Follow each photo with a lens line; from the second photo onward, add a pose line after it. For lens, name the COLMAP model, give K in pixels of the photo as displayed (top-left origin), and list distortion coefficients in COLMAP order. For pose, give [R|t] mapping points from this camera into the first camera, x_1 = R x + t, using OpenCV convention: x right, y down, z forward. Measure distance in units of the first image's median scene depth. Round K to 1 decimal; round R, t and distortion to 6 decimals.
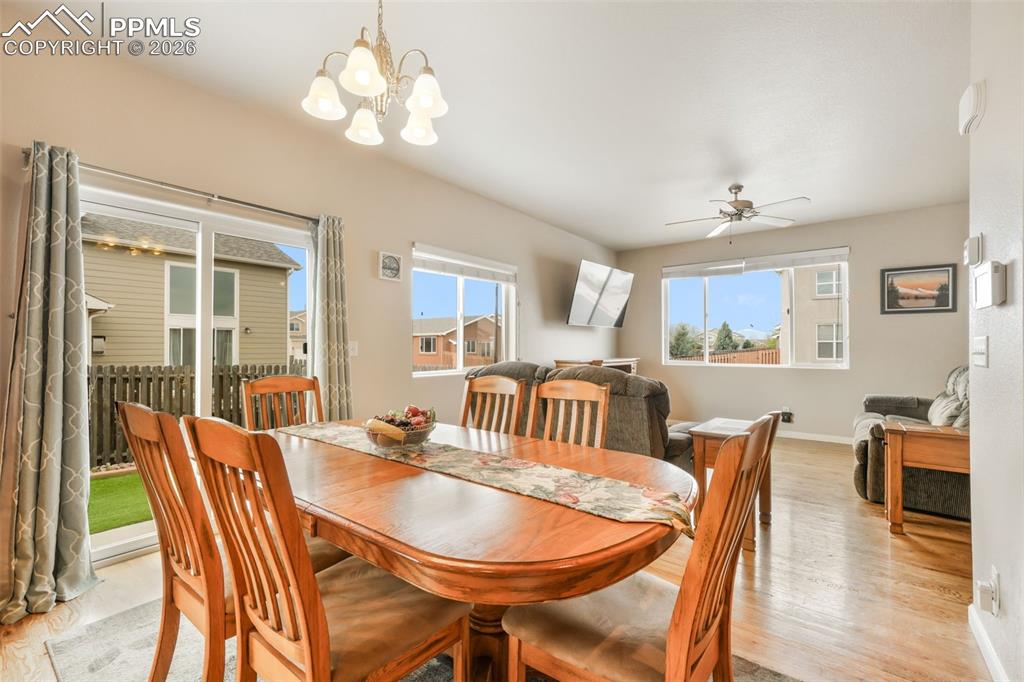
lens RADIAL K [[442.6, 0, 506.2], [0, 442.6, 344.4], [0, 0, 1]] dist [0.002297, -0.000257]
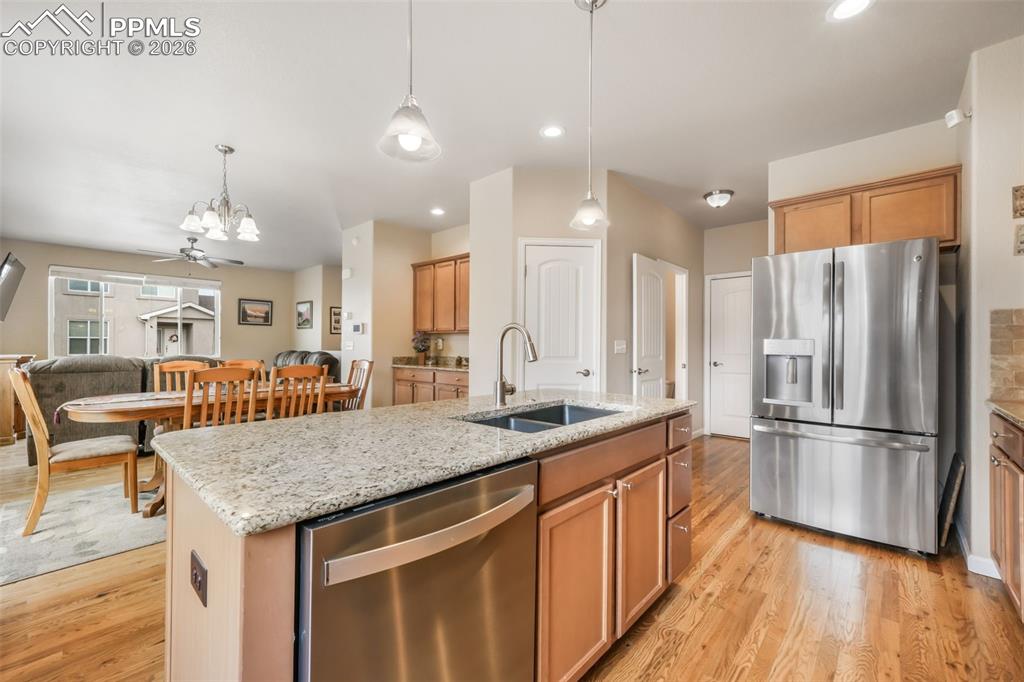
lens RADIAL K [[424.8, 0, 509.3], [0, 424.8, 343.3], [0, 0, 1]] dist [-0.003235, 0.001784]
pose [[0.067961, 0.004437, 0.997678, -0.988338], [-0.010333, 0.999940, -0.003743, -0.000760], [-0.997634, -0.010055, 0.068003, -0.217911]]
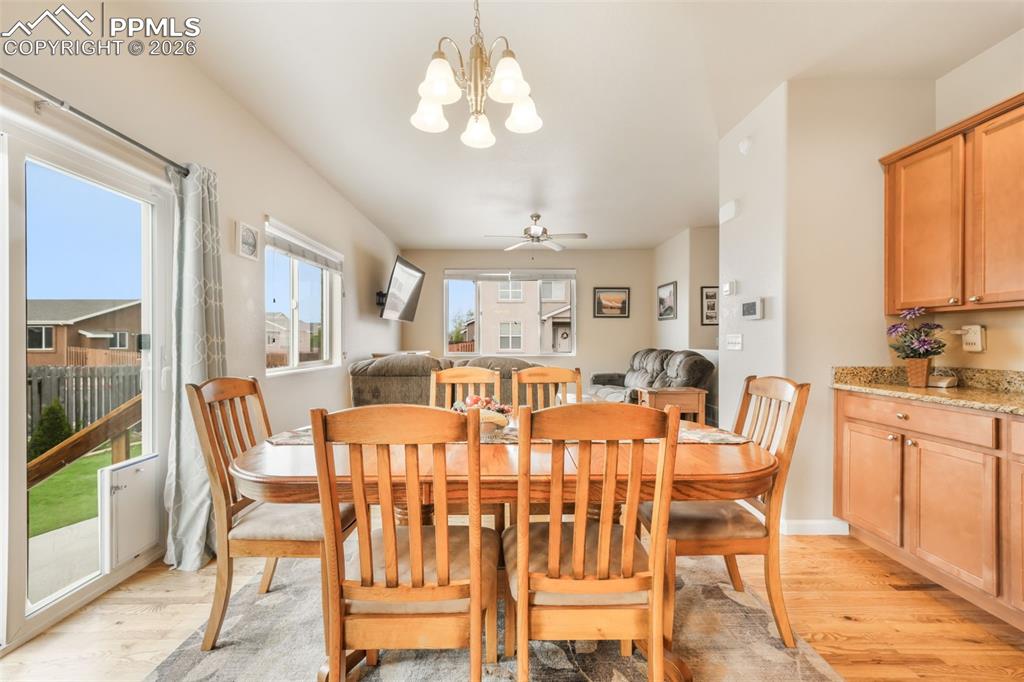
lens RADIAL K [[436.4, 0, 508.4], [0, 436.4, 341.1], [0, 0, 1]] dist [0.000406, 0.000531]
pose [[0.777447, -0.001643, 0.628946, -0.389339], [-0.002860, 0.999977, 0.006147, 0.001354], [-0.628942, -0.006578, 0.777425, 0.071831]]
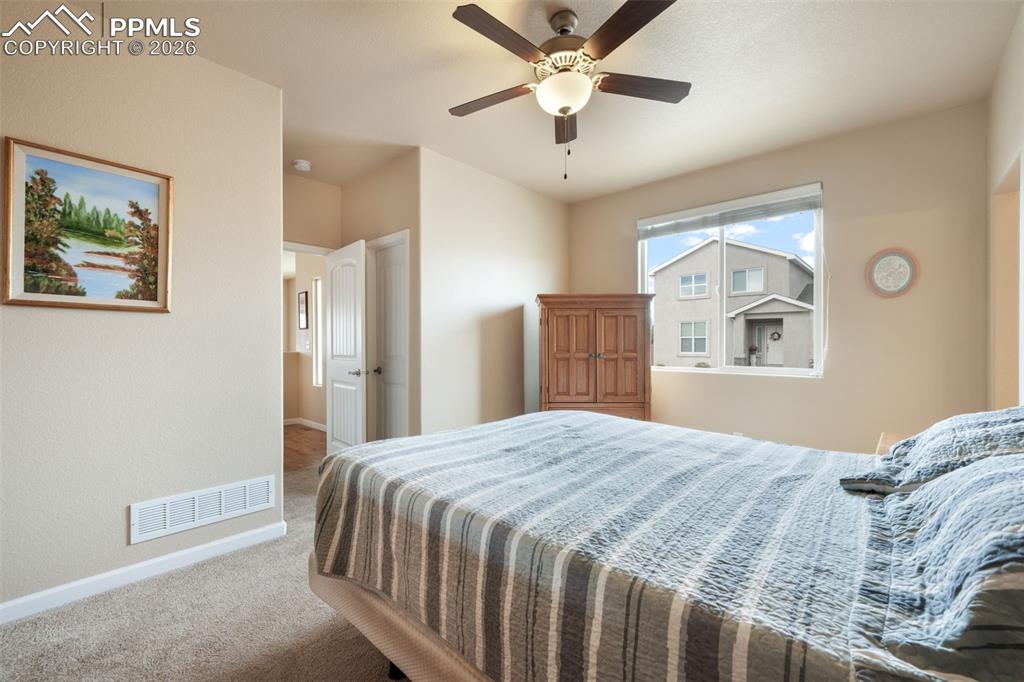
lens RADIAL K [[424.8, 0, 511.5], [0, 424.8, 342.1], [0, 0, 1]] dist [-0.003235, 0.001784]
pose [[0.997032, 0.000282, -0.076991, 1.954342], [0.000120, 0.999986, 0.005225, -0.001153], [0.076992, -0.005219, 0.997018, -0.667091]]
